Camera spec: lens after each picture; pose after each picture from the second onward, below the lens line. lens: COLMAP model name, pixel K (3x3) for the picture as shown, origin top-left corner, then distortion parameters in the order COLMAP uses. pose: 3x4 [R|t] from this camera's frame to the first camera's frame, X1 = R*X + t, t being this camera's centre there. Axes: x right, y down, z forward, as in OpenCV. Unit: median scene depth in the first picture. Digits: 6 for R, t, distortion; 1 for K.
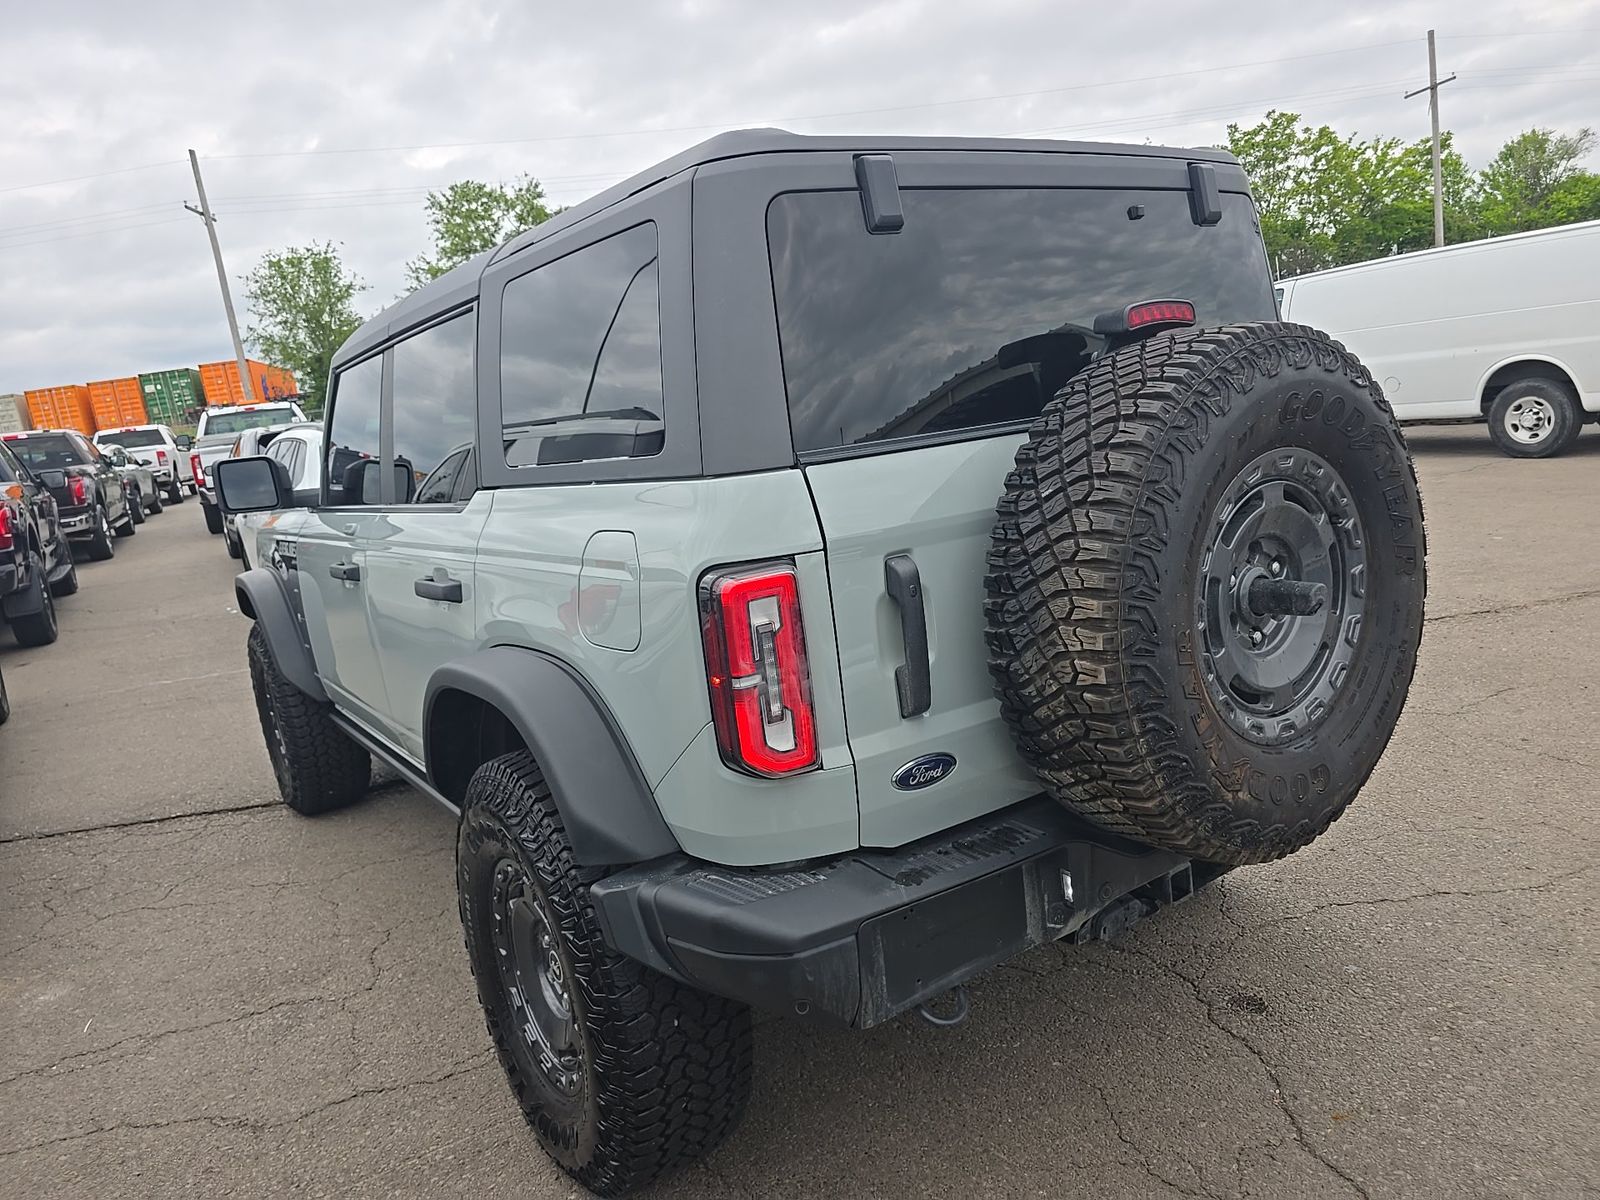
lens RADIAL K [[1094.7, 0, 805.4], [0, 1094.7, 595.1], [0, 0, 1]] dist [0.052528, -0.047759]
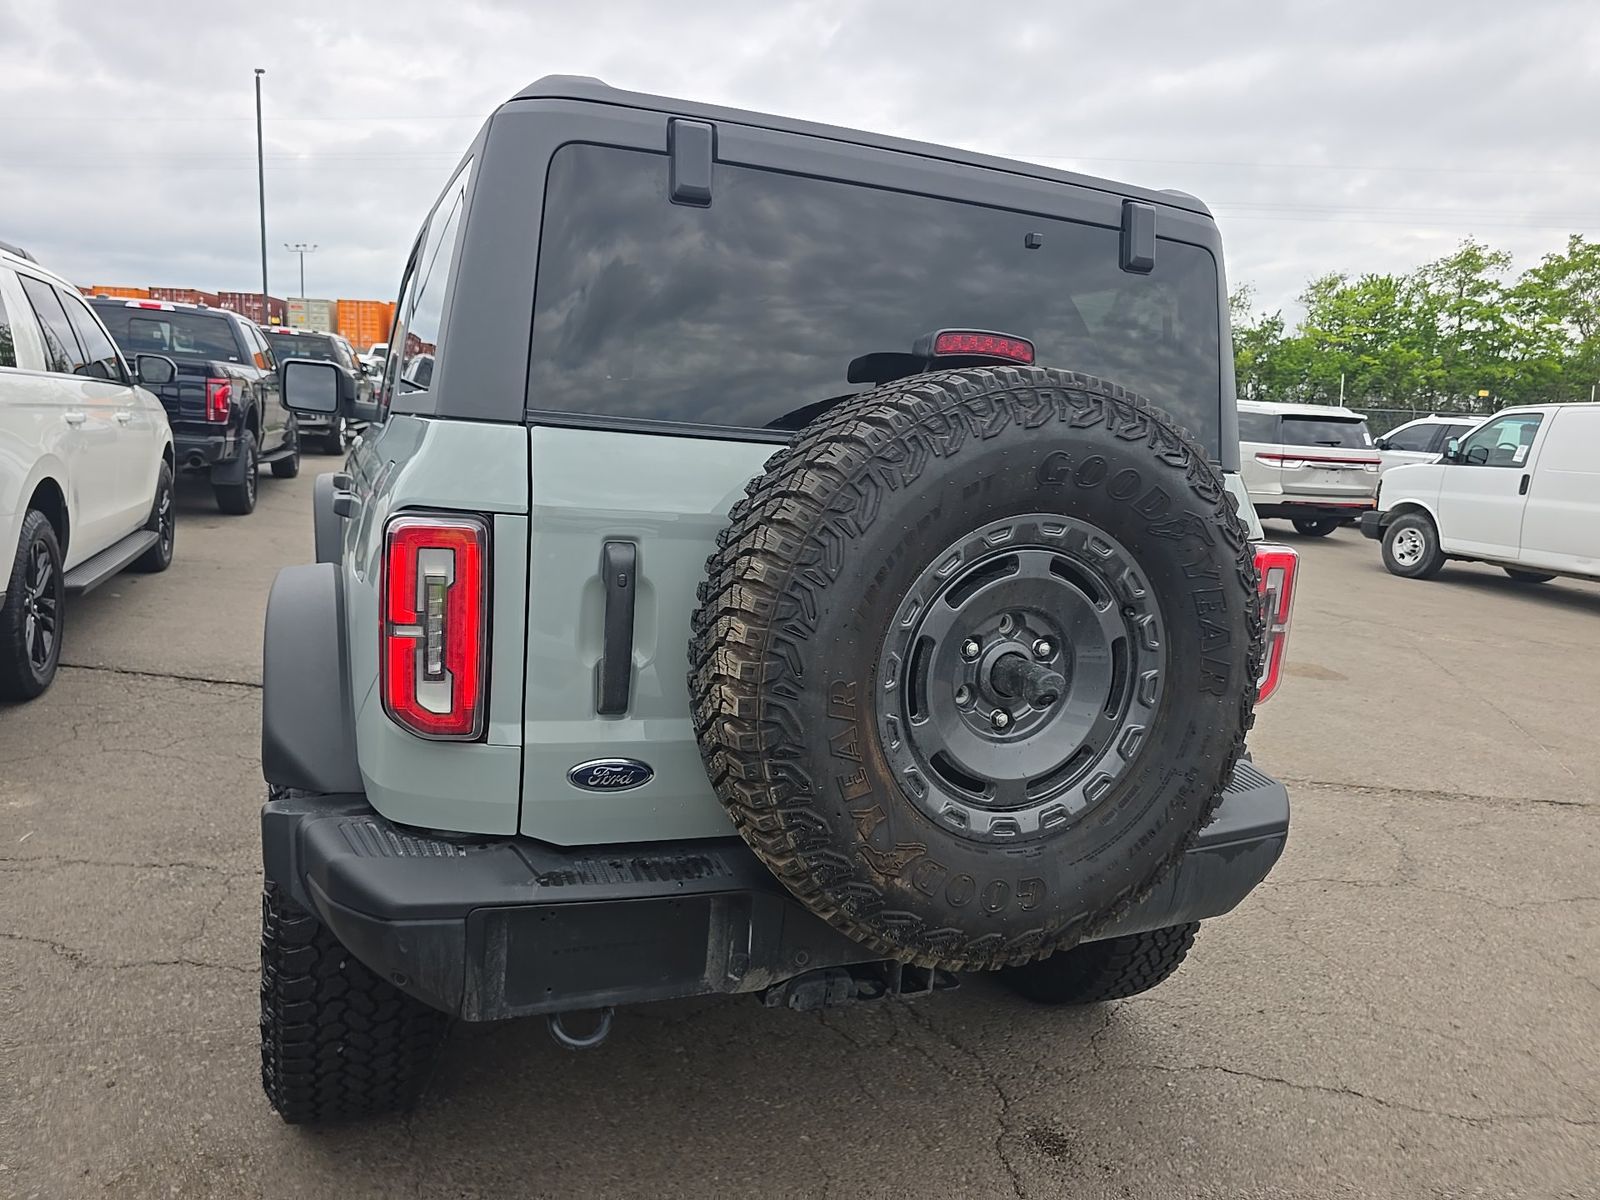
lens RADIAL K [[1094.7, 0, 811.6], [0, 1094.7, 596.6], [0, 0, 1]] dist [0.052528, -0.047759]
pose [[0.957741, 0.218242, -0.187355, 0.415264], [-0.221524, 0.975149, 0.003499, -0.028592], [0.183462, 0.038152, 0.982286, 0.102849]]
